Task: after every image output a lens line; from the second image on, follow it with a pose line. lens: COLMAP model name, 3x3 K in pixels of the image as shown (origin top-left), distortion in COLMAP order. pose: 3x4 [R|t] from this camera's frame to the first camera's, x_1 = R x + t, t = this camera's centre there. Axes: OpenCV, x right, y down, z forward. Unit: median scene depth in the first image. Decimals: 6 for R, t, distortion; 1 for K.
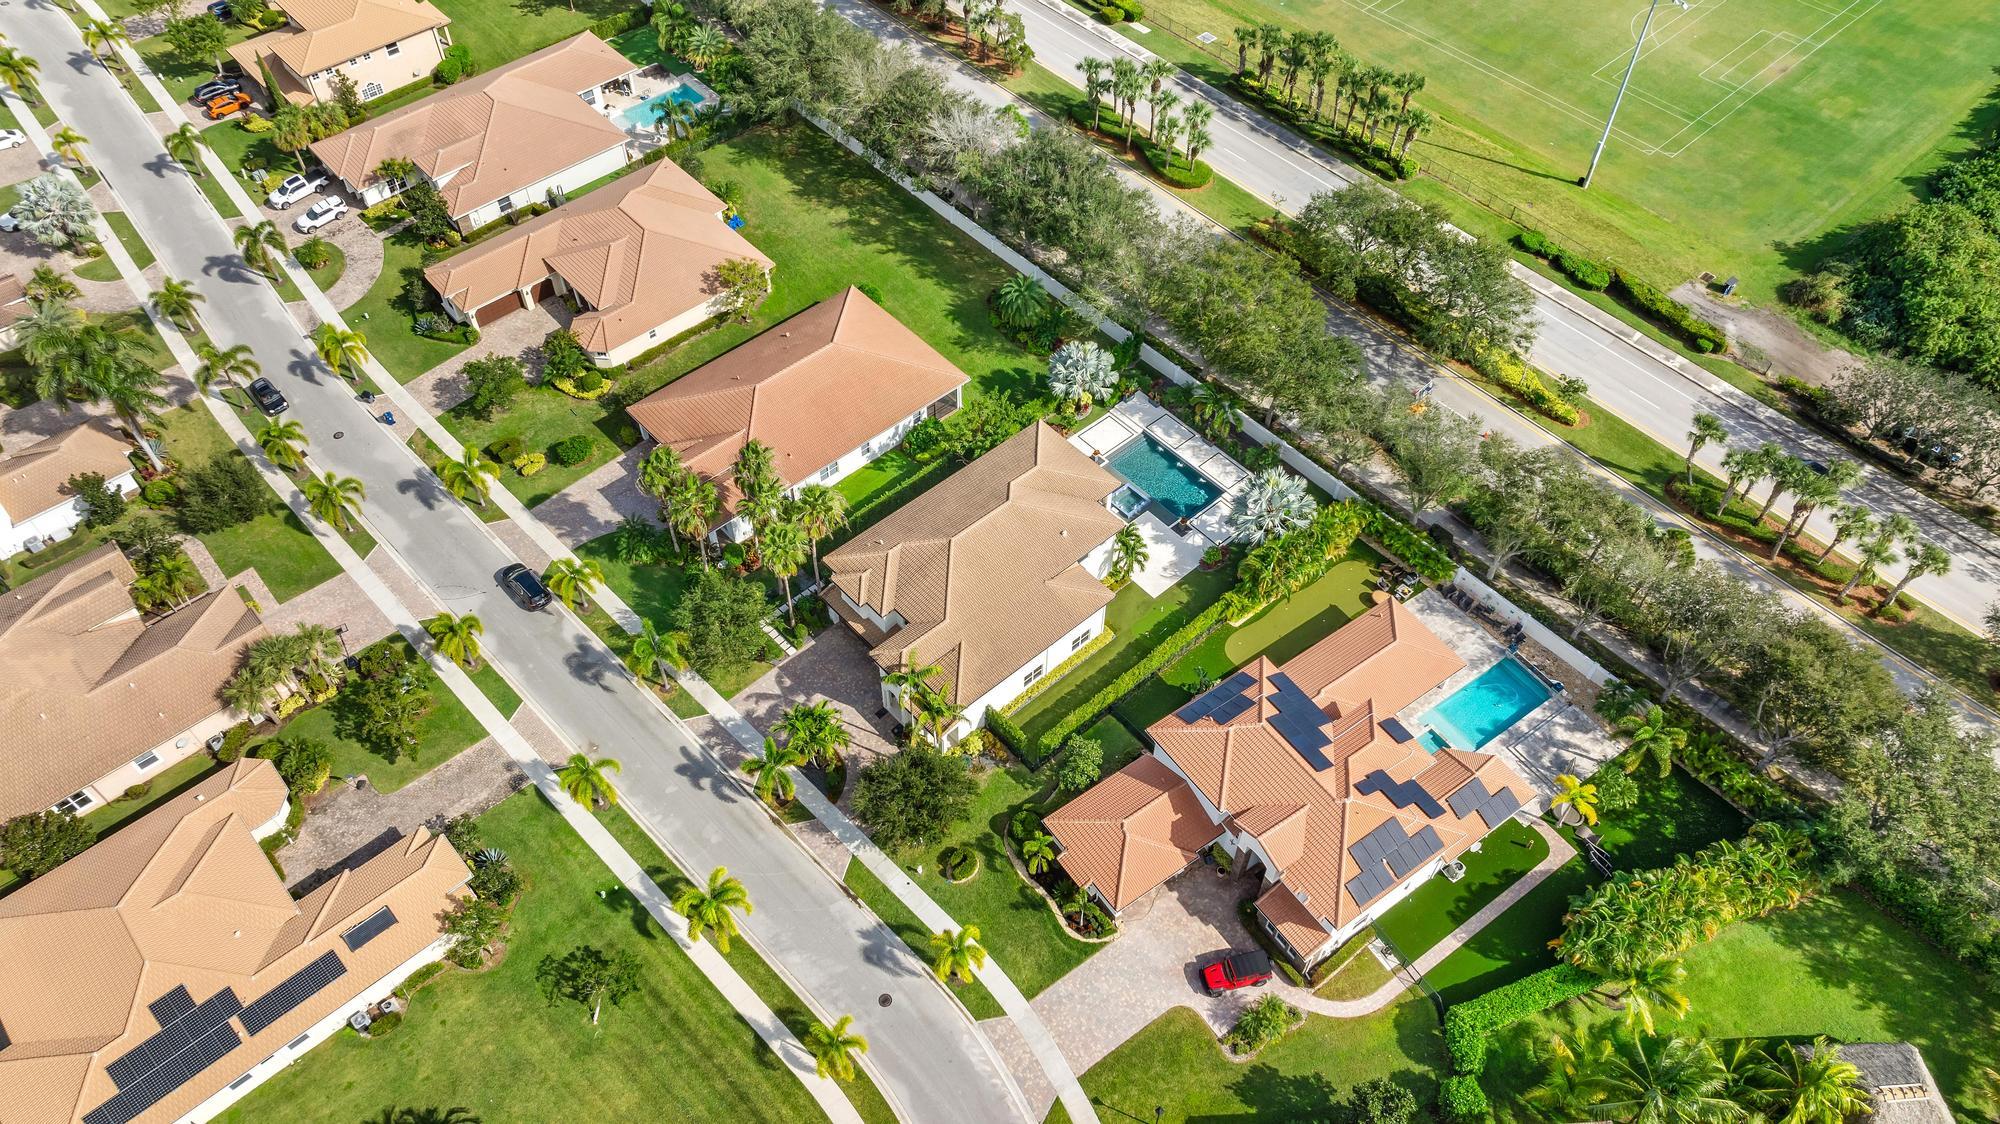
lens RADIAL K [[1431.4, 0, 998.4], [0, 1431.4, 545.9], [0, 0, 1]] dist [-0.016572, 0.014989]
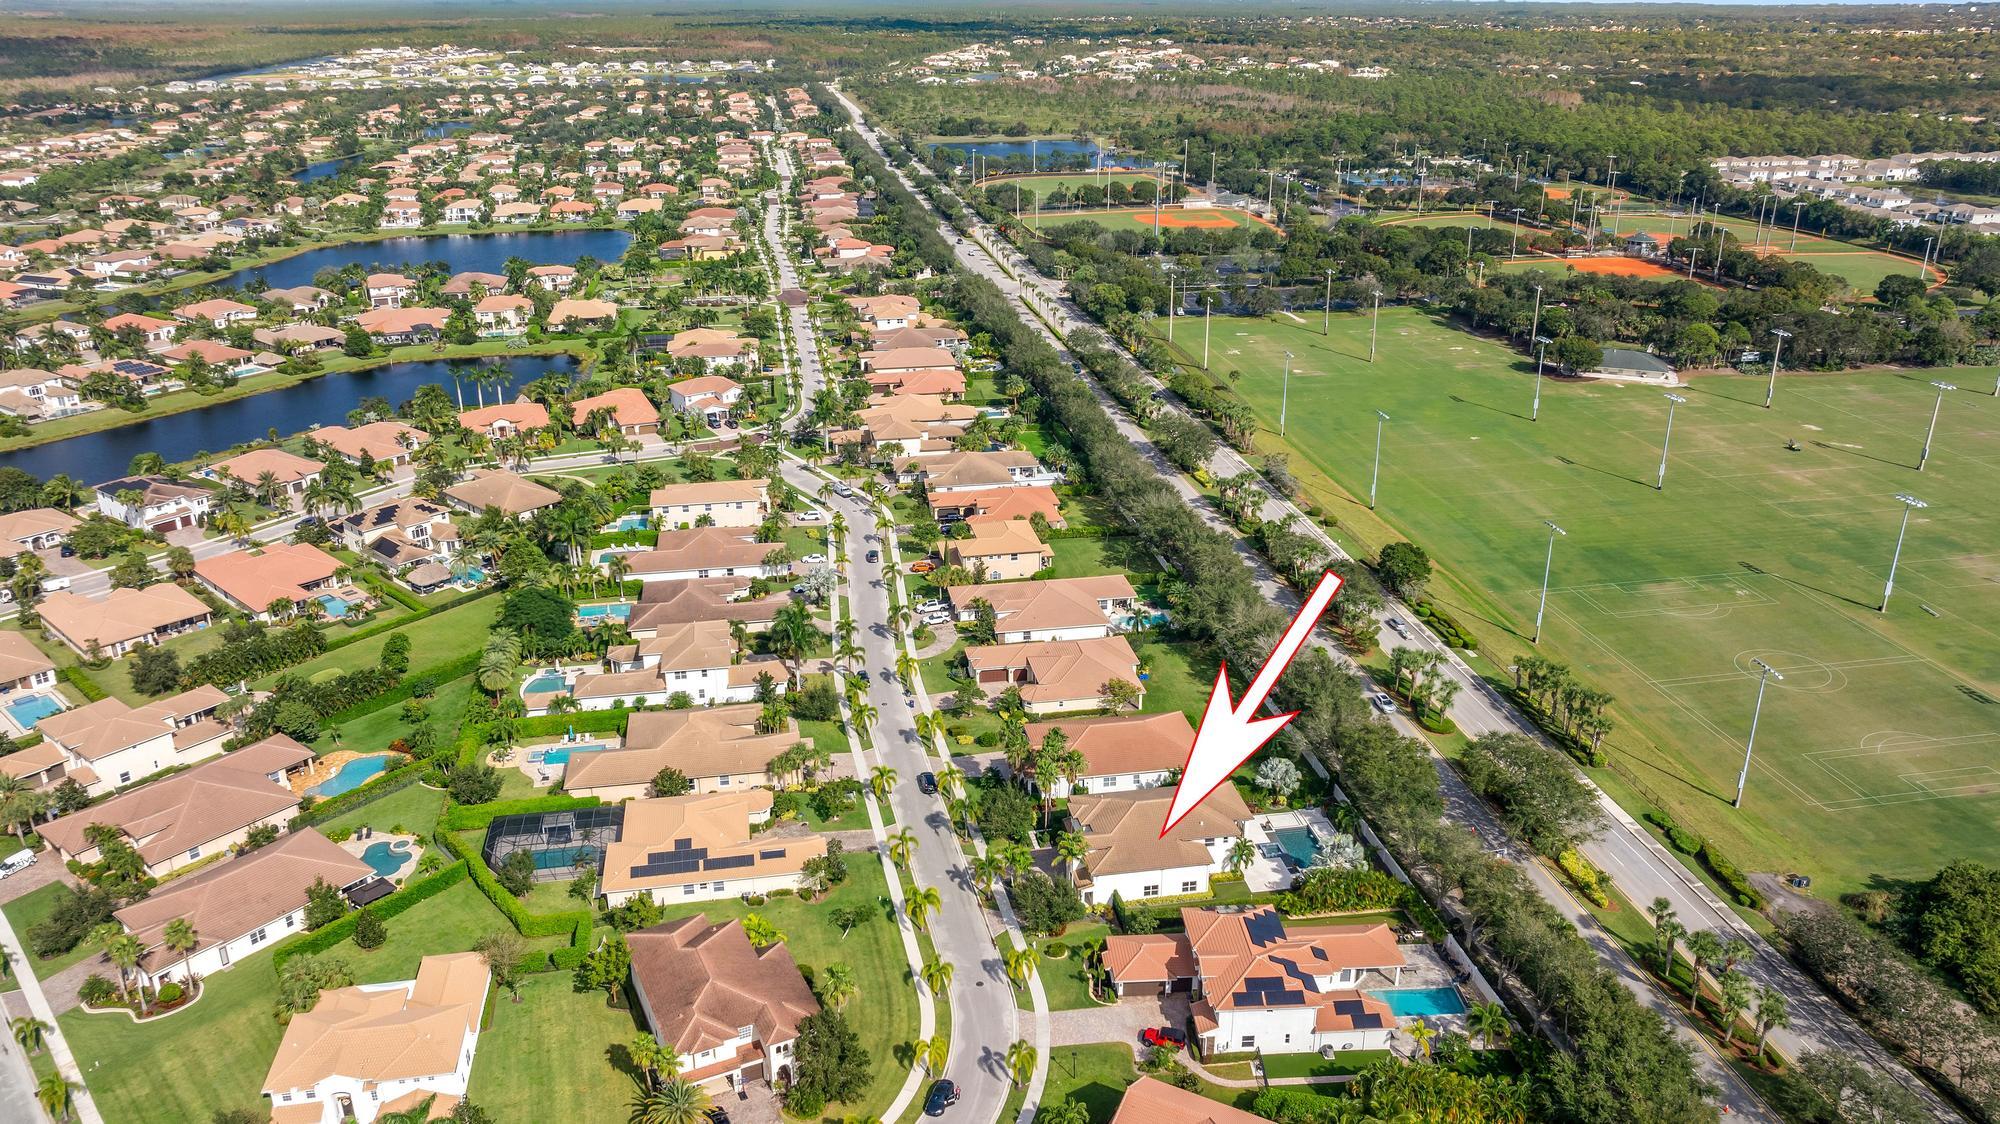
lens RADIAL K [[1431.4, 0, 982.2], [0, 1431.4, 565.9], [0, 0, 1]] dist [-0.016572, 0.014989]
pose [[0.844183, 0.190426, -0.501091, 0.524594], [-0.403776, 0.840733, -0.360739, 0.382969], [0.352590, 0.506858, 0.786623, -0.482350]]
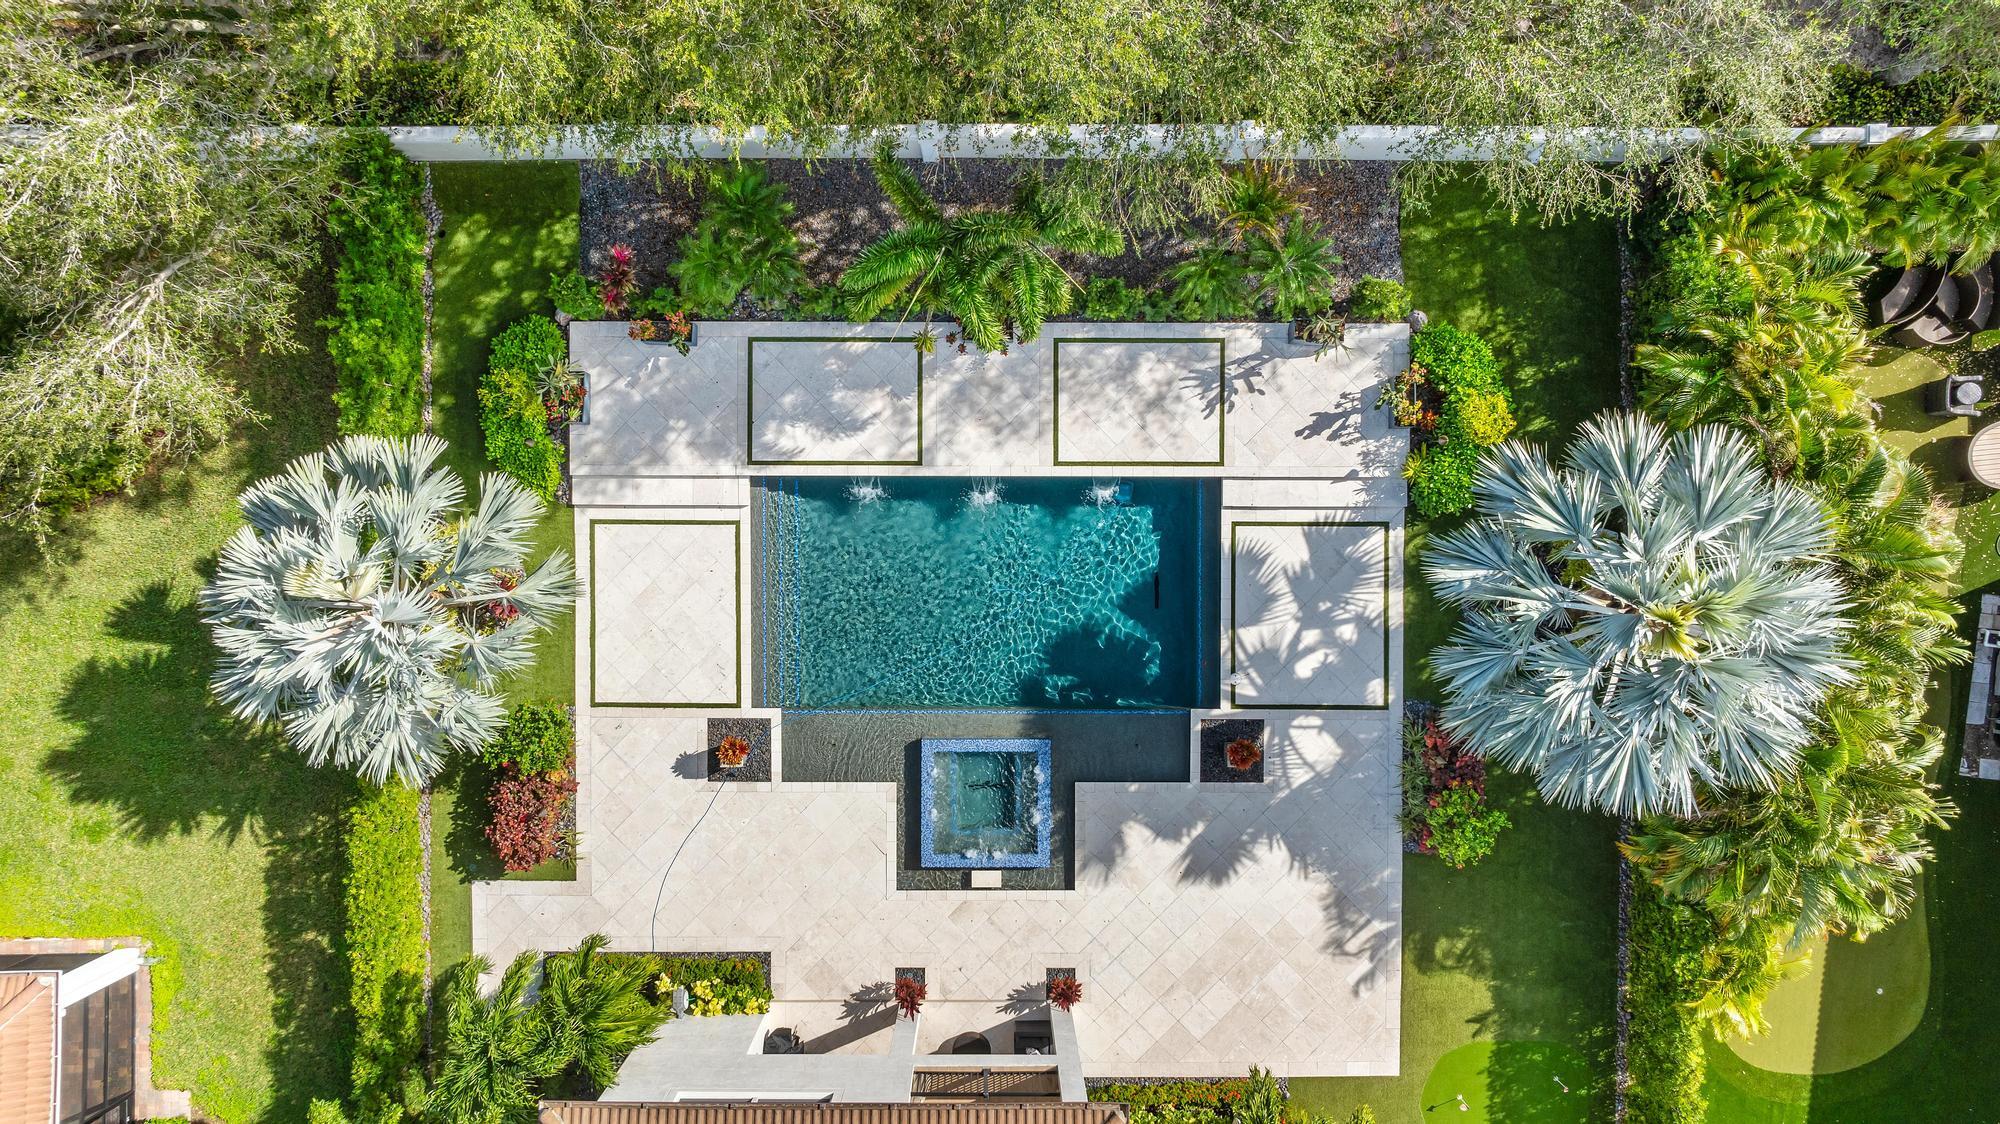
lens RADIAL K [[1431.4, 0, 1003.3], [0, 1431.4, 567.5], [0, 0, 1]] dist [-0.016572, 0.014989]
pose [[0.666684, -0.745040, -0.021174, 0.122627], [0.563707, 0.485429, 0.668277, -0.206587], [-0.487614, -0.457465, 0.743611, 0.795074]]
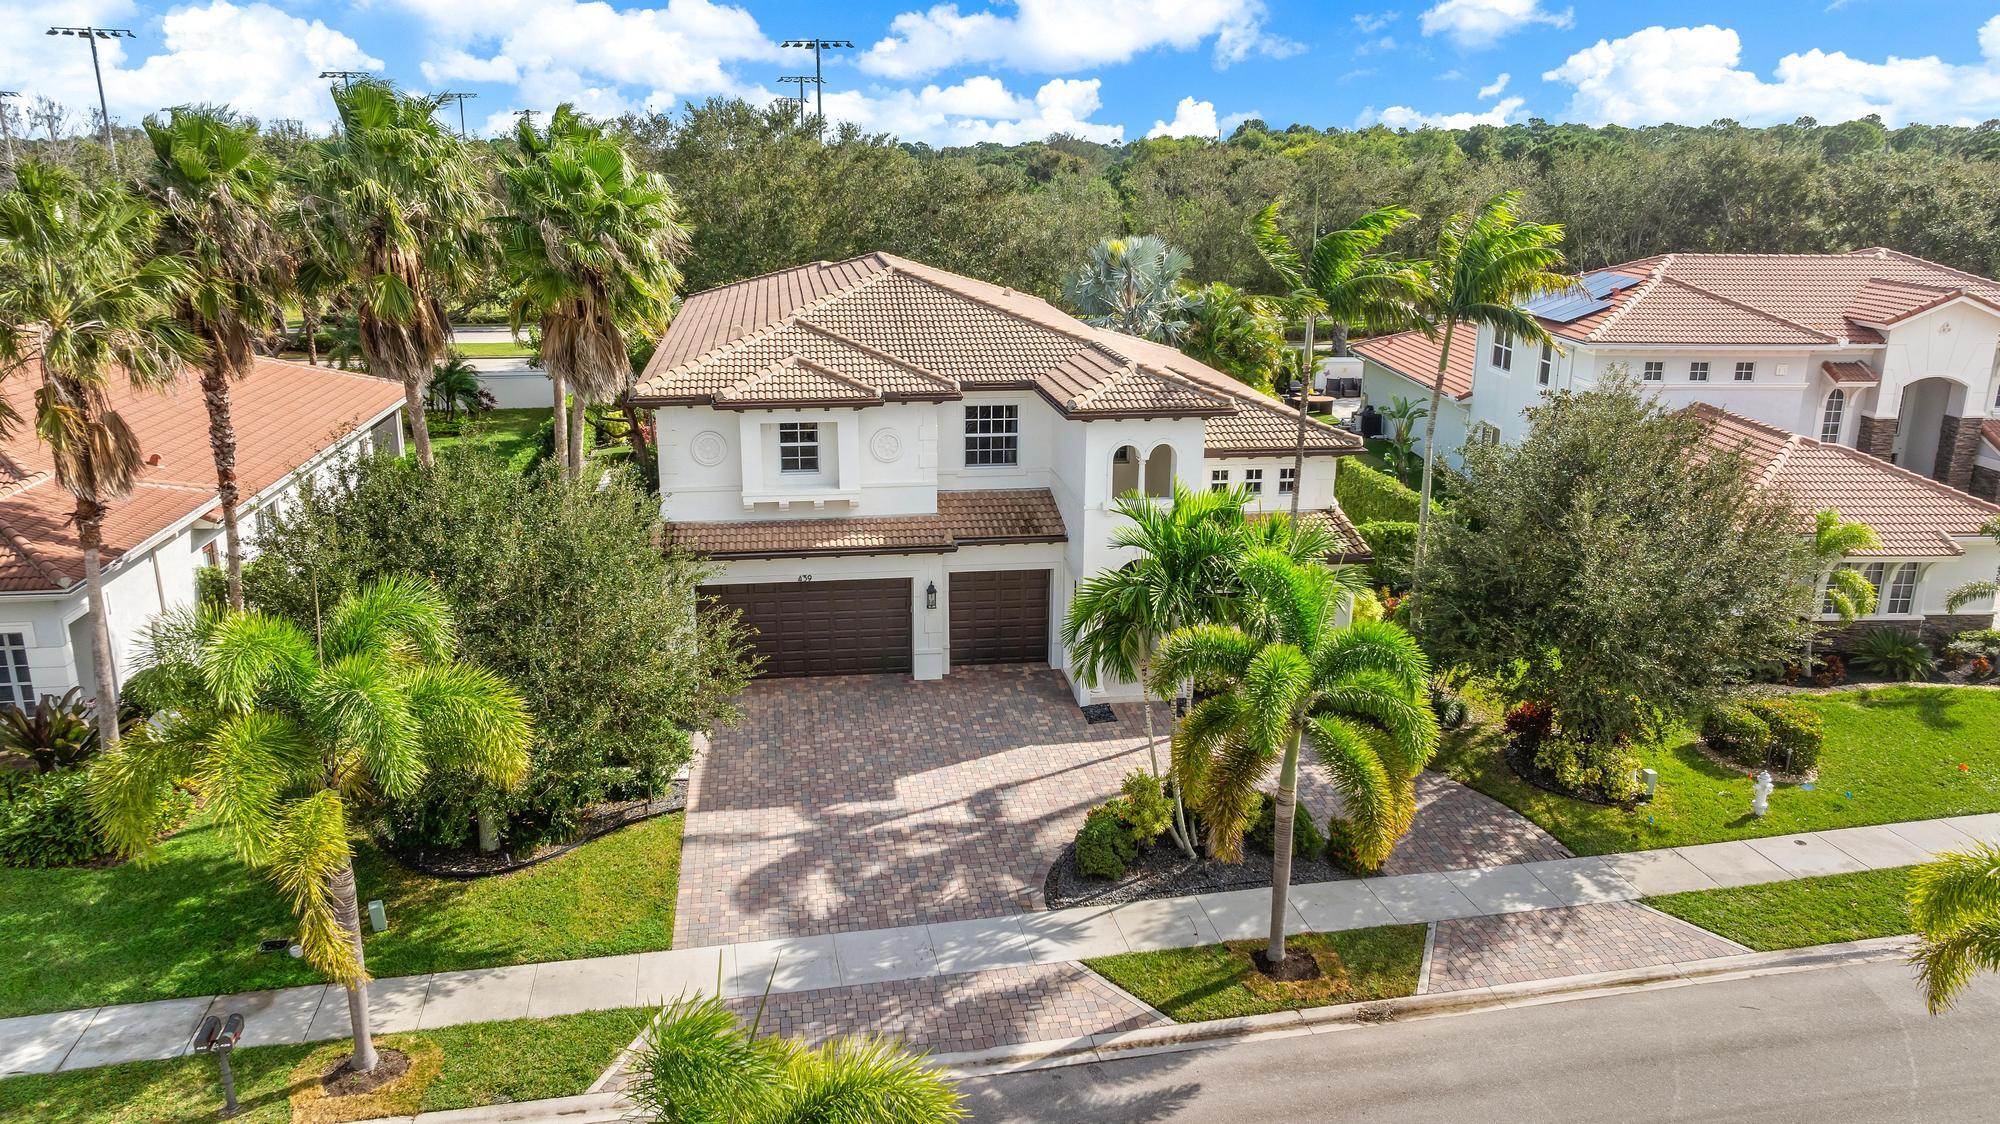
lens RADIAL K [[1431.4, 0, 996.5], [0, 1431.4, 559.2], [0, 0, 1]] dist [-0.016572, 0.014989]
pose [[0.545538, -0.227902, 0.806504, -0.275297], [0.642585, 0.731523, -0.227945, 0.124436], [-0.538027, 0.642600, 0.545520, 0.701523]]
